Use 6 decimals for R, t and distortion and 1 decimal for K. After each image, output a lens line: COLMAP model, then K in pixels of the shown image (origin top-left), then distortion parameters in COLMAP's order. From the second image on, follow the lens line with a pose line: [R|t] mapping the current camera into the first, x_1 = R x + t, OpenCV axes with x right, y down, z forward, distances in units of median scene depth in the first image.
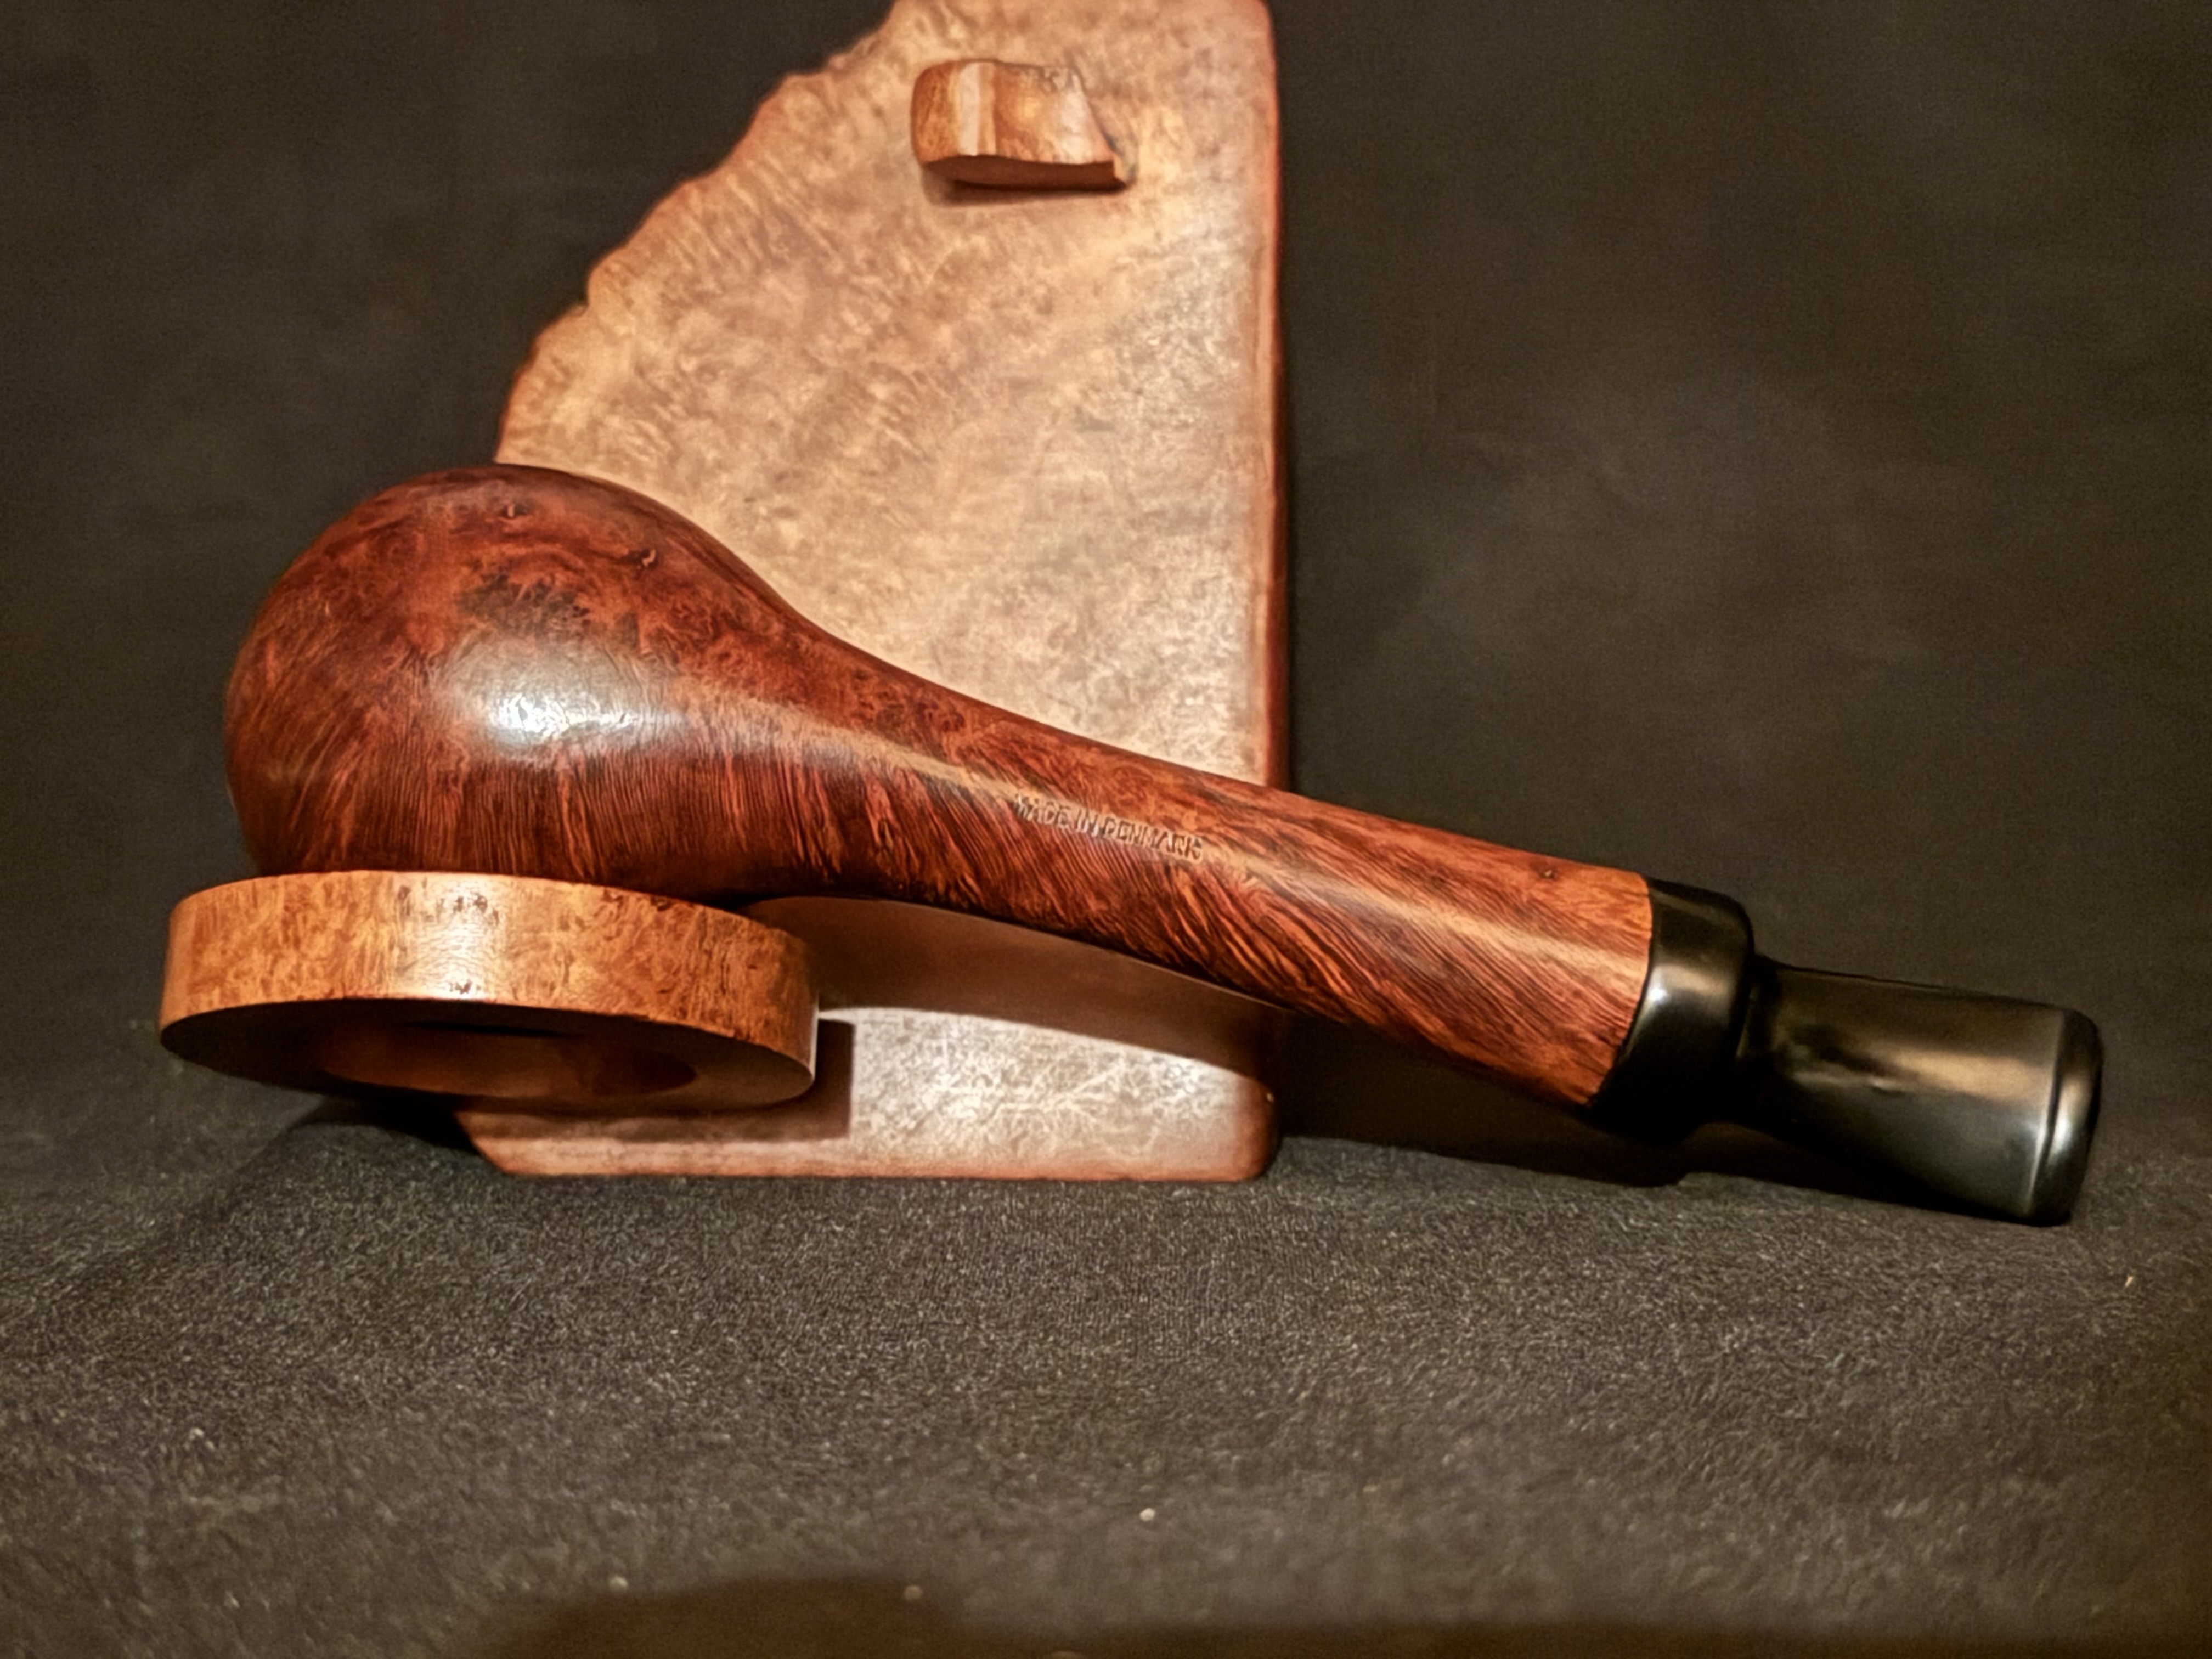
lens RADIAL K [[3522.7, 0, 1102.4], [0, 3522.7, 834.0], [0, 0, 1]] dist [0.110787, 0.000000]
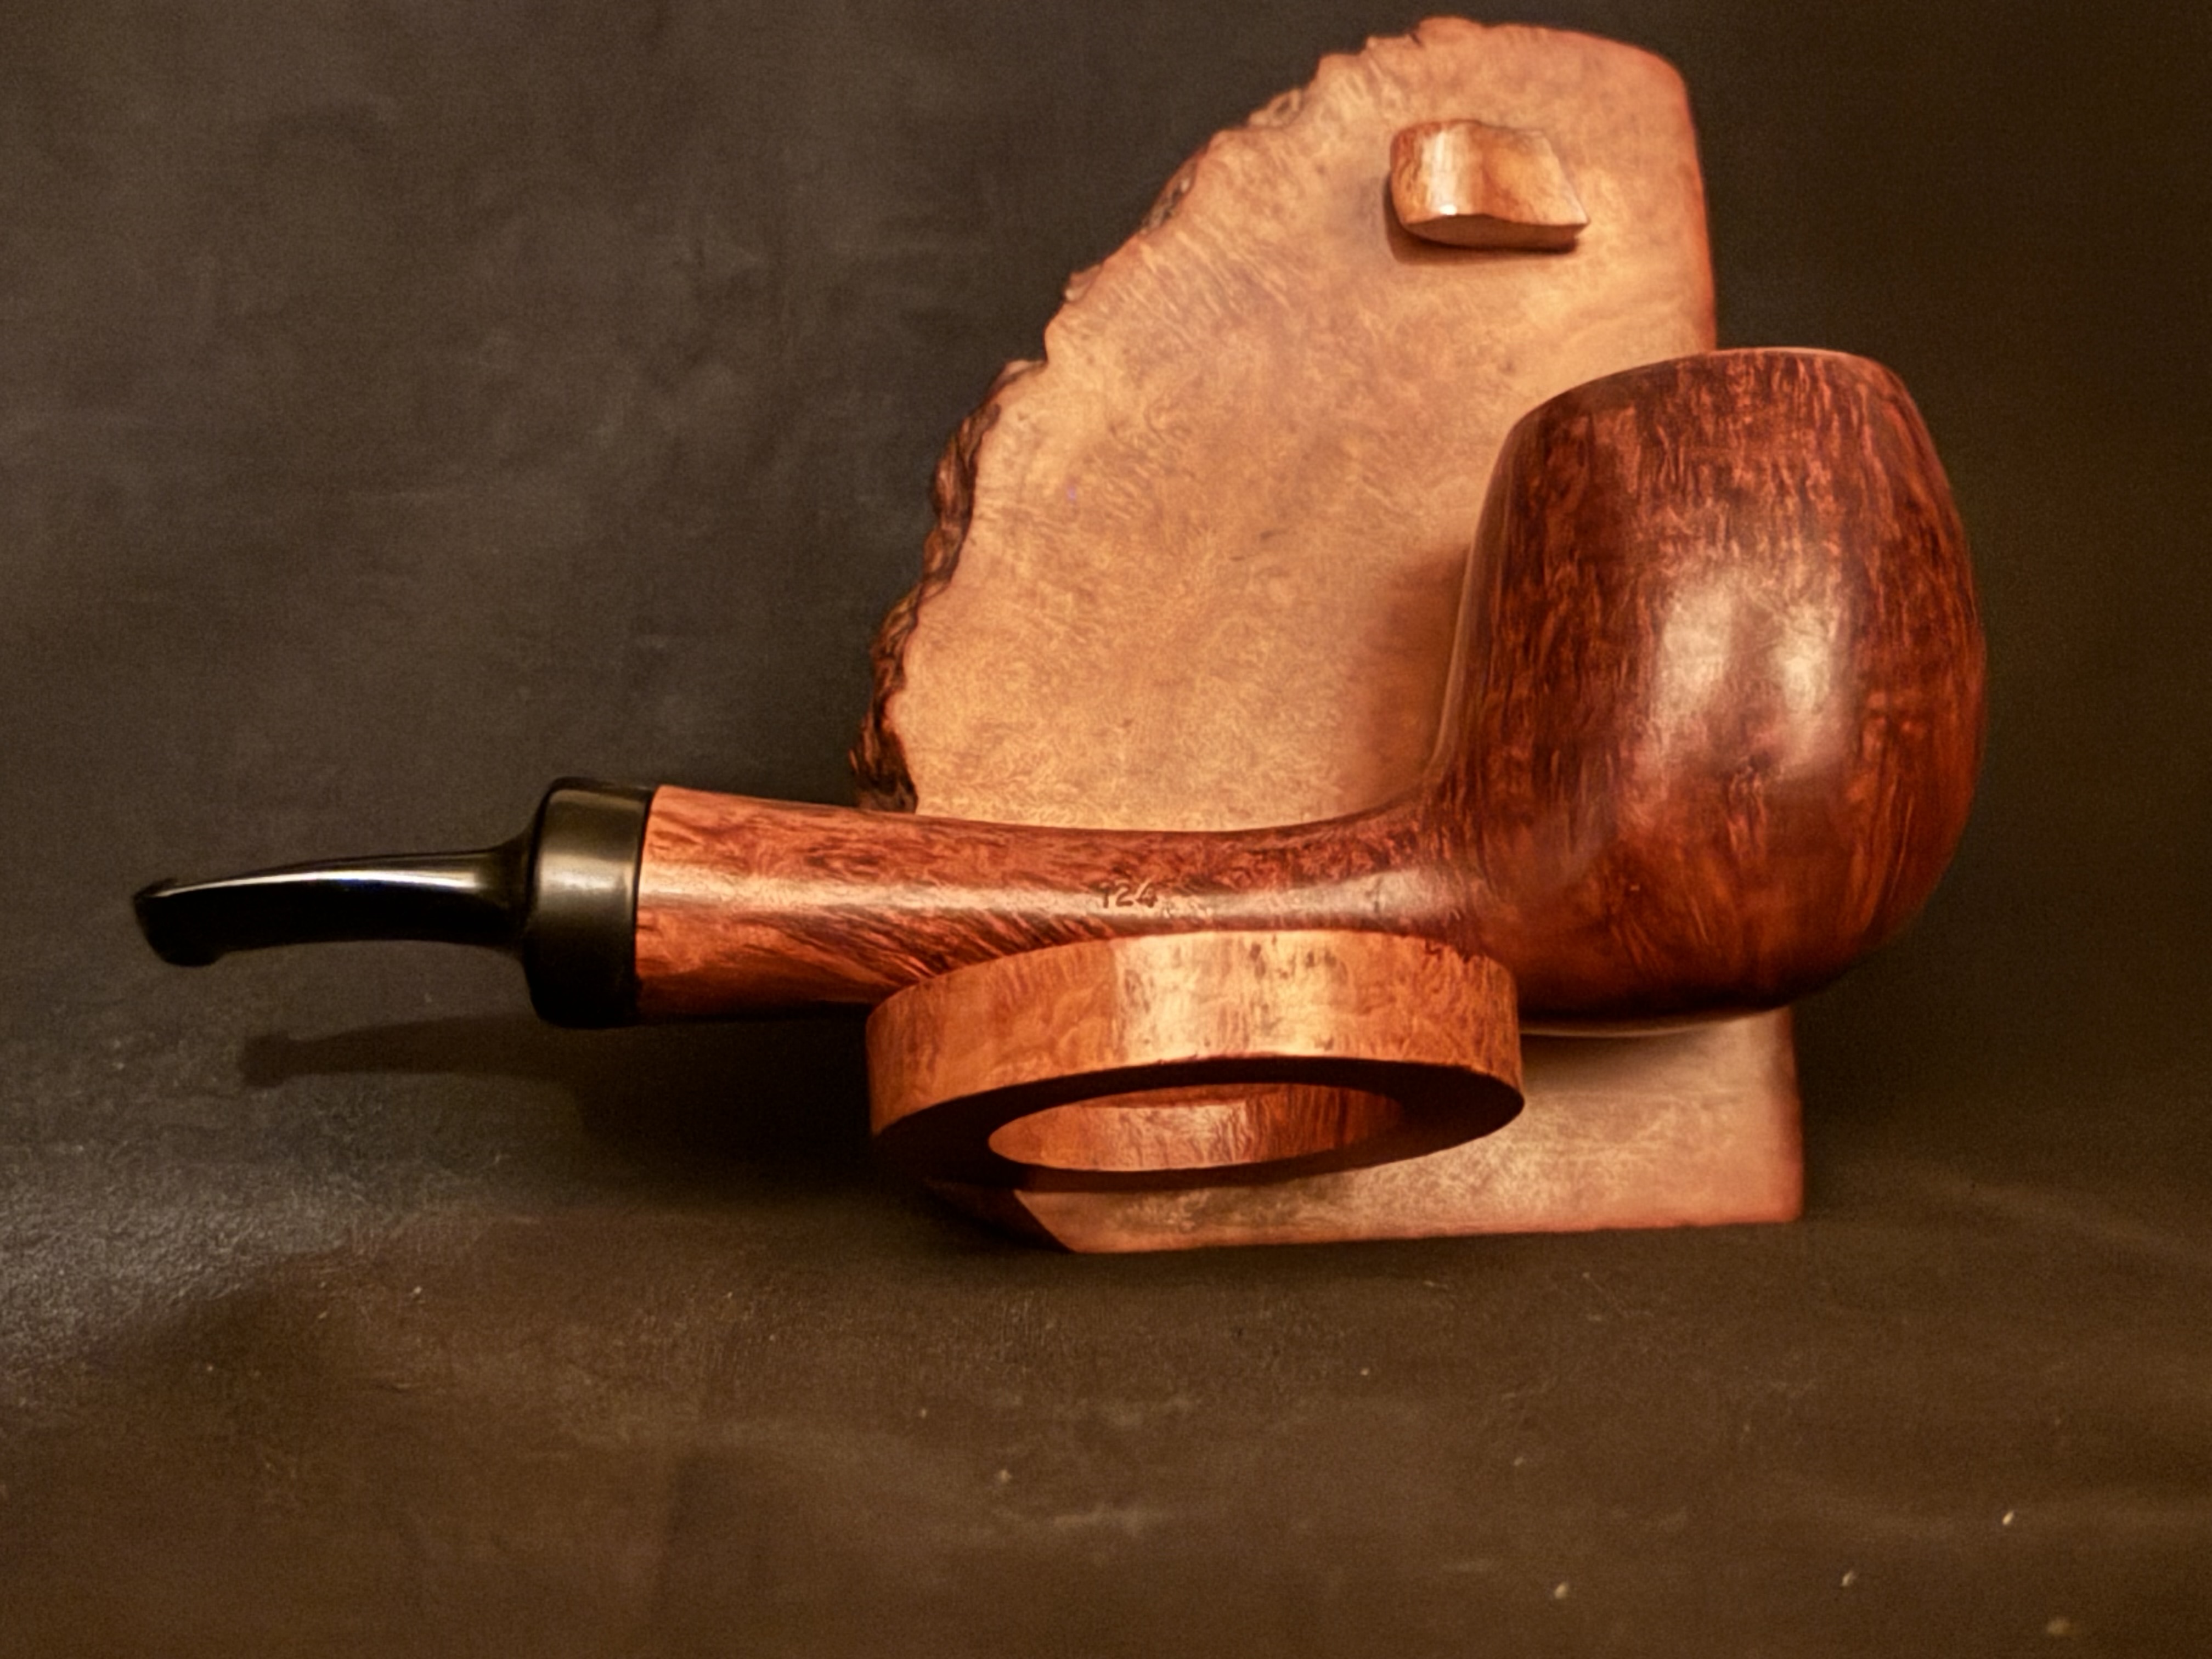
lens RADIAL K [[3875.4, 0, 1111.8], [0, 3875.4, 830.2], [0, 0, 1]] dist [0.080421, 0.000000]
pose [[0.960926, -0.024026, 0.275761, -0.445822], [0.032509, 0.999127, -0.026232, 0.008360], [-0.274890, 0.034171, 0.960868, -0.026543]]
